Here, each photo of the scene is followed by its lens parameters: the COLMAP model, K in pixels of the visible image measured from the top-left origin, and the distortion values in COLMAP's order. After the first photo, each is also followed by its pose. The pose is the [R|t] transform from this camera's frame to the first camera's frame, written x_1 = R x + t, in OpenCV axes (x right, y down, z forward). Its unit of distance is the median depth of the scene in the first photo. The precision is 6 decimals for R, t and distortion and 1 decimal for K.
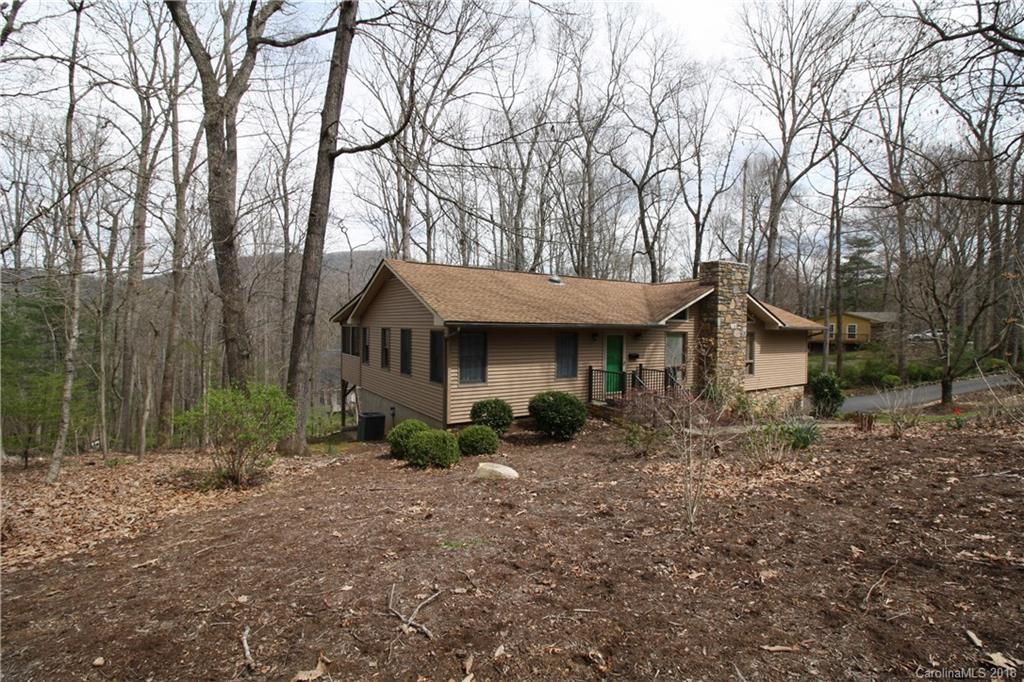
lens RADIAL K [[474.9, 0, 514.4], [0, 474.9, 332.8], [0, 0, 1]] dist [-0.011370, -0.000434]
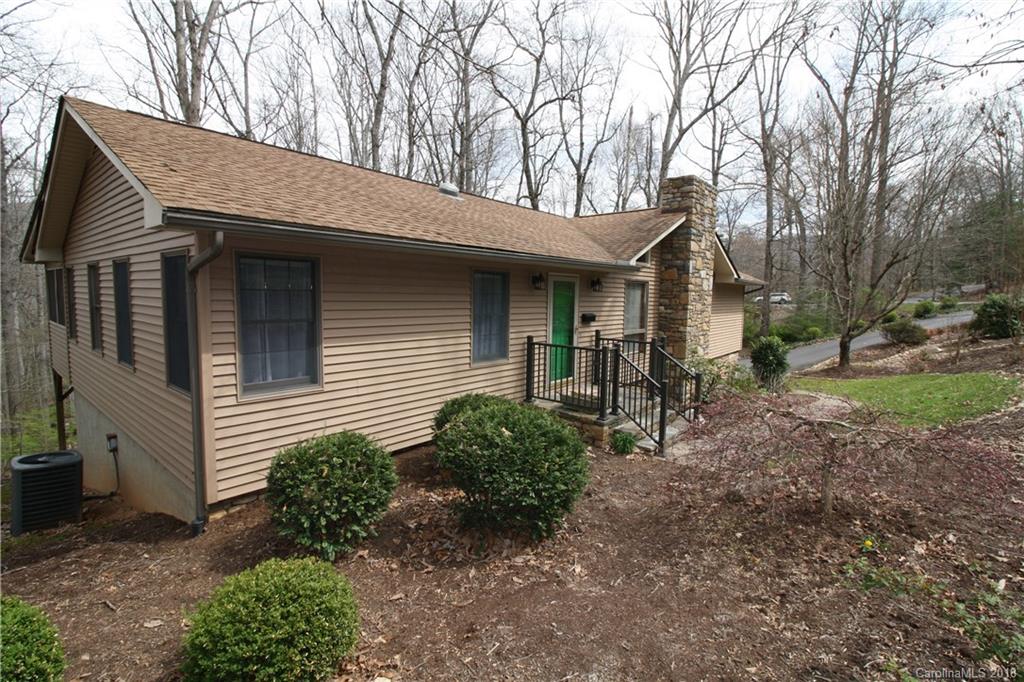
lens RADIAL K [[474.9, 0, 514.4], [0, 474.9, 332.8], [0, 0, 1]] dist [-0.011370, -0.000434]
pose [[0.956286, -0.020428, 0.291719, -0.011045], [-0.000373, 0.997471, 0.071071, 0.020516], [-0.292433, -0.068073, 0.953860, 0.365843]]
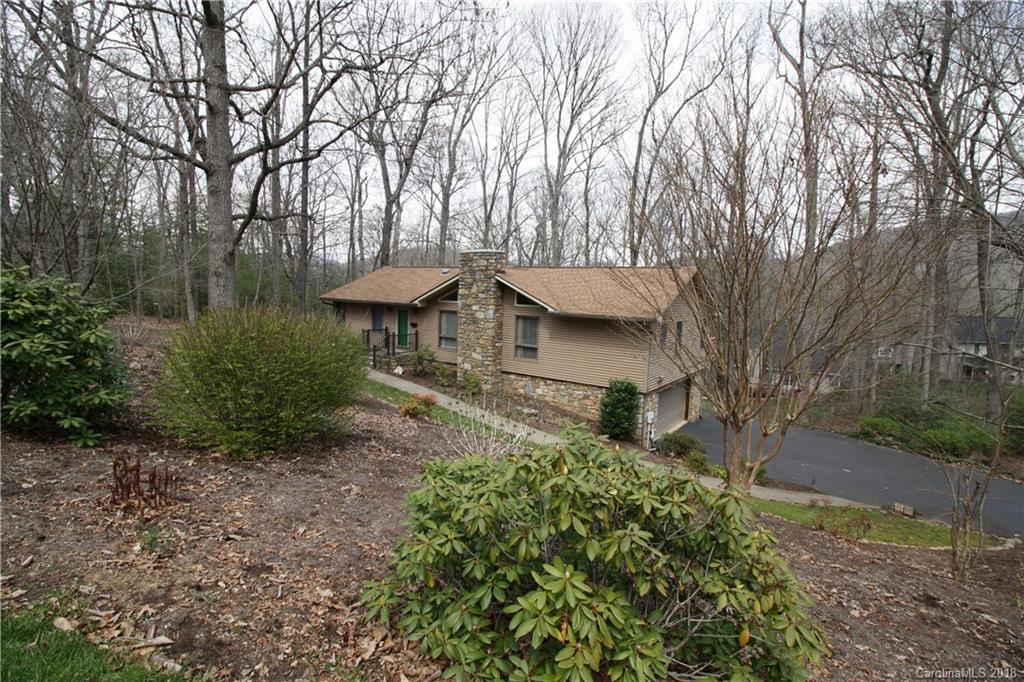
lens RADIAL K [[474.9, 0, 514.4], [0, 474.9, 332.8], [0, 0, 1]] dist [-0.011370, -0.000434]
pose [[0.357960, 0.085492, -0.929815, 1.400557], [-0.039621, 0.996293, 0.076351, -0.040662], [0.932896, 0.009509, 0.360020, 0.614769]]
